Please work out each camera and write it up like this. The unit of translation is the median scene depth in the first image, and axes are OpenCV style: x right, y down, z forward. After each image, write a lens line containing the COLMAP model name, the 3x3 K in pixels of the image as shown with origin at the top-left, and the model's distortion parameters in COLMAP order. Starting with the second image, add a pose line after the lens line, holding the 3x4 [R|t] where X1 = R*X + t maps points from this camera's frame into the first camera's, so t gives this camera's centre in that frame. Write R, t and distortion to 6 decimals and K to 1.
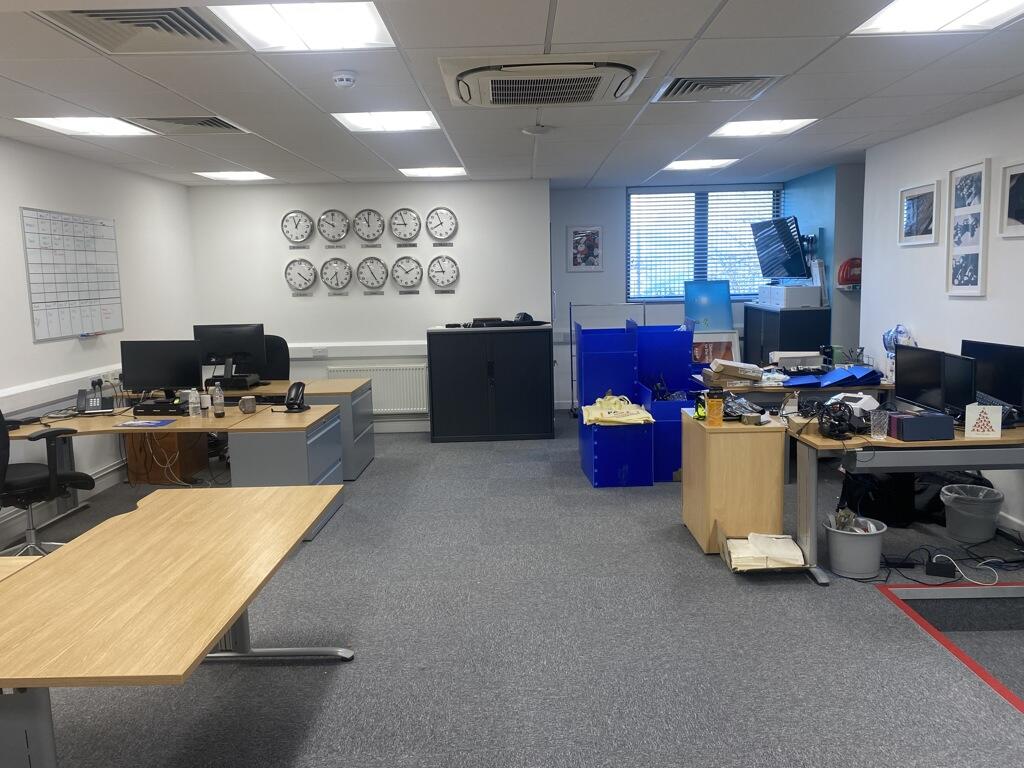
lens RADIAL K [[791.6, 0, 512.0], [0, 791.6, 384.0], [0, 0, 1]] dist [0.004778, -0.000249]
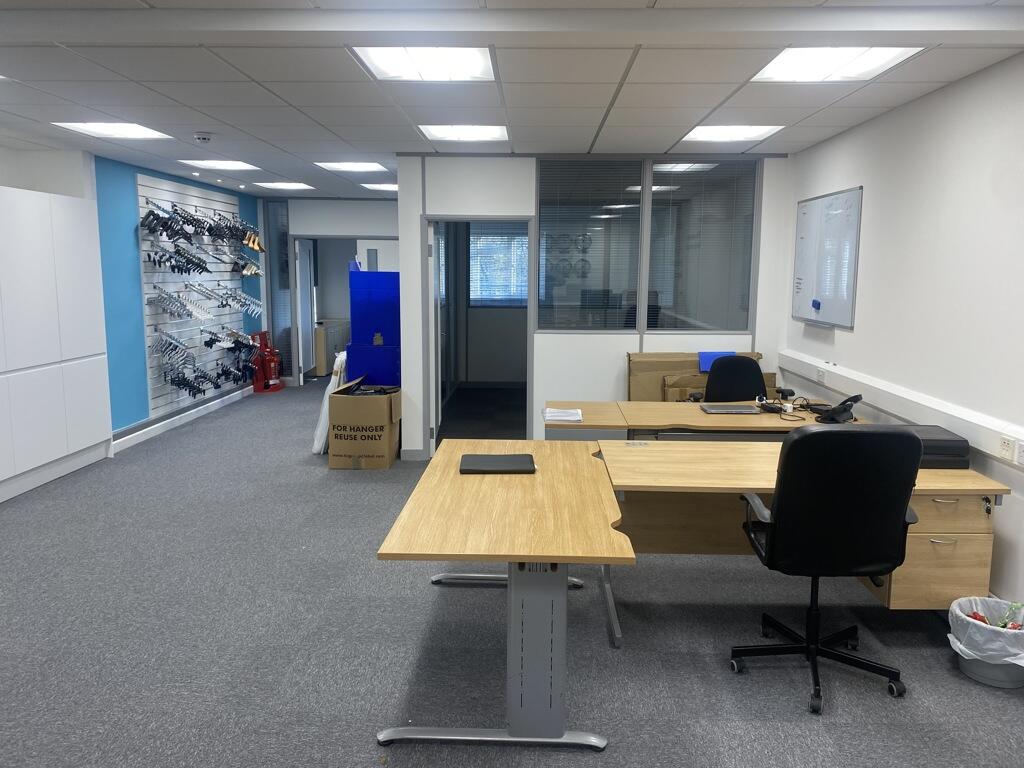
lens RADIAL K [[791.6, 0, 512.0], [0, 791.6, 384.0], [0, 0, 1]] dist [0.004778, -0.000249]
pose [[-0.999606, 0.008011, 0.026888, -0.414907], [0.015143, 0.960838, 0.276696, -0.253686], [-0.023618, 0.276995, -0.960581, 1.921597]]
